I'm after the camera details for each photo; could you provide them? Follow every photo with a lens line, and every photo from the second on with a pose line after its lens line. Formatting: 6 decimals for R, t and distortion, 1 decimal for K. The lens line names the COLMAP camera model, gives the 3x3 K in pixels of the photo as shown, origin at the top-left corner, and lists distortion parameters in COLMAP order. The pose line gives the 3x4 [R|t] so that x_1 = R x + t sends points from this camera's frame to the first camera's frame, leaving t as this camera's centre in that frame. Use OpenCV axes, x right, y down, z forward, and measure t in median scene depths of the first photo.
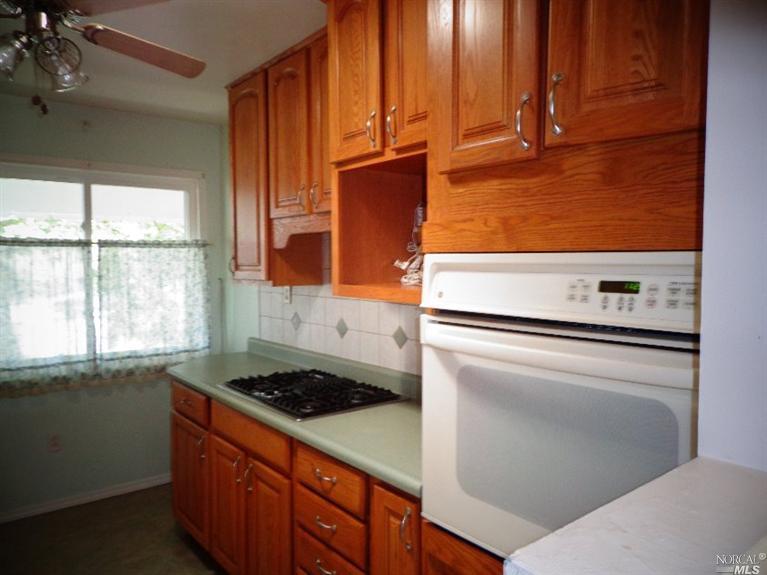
lens RADIAL K [[573.1, 0, 383.5], [0, 573.1, 287.5], [0, 0, 1]] dist [0.005695, 0.002345]
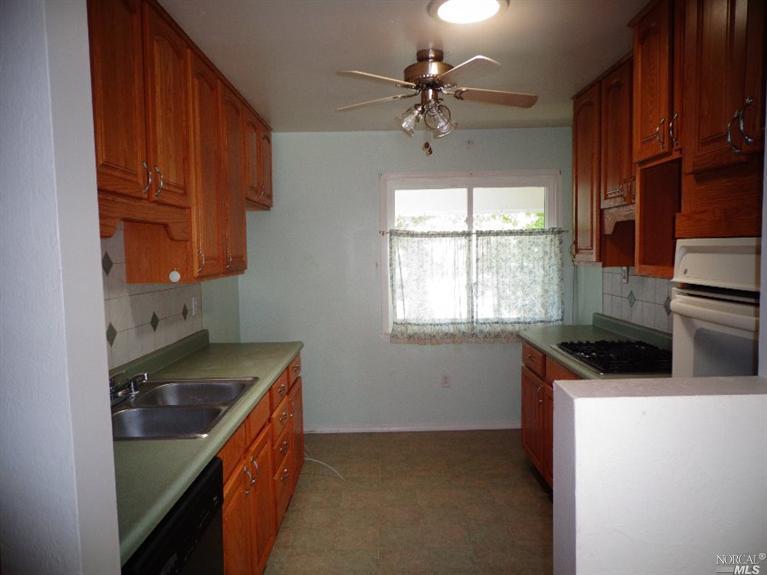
lens RADIAL K [[573.1, 0, 383.5], [0, 573.1, 287.5], [0, 0, 1]] dist [0.005695, 0.002345]
pose [[0.788702, 0.029178, -0.614084, 0.170355], [-0.011846, 0.999409, 0.032271, 0.007182], [0.614662, -0.018178, 0.788581, -0.192127]]
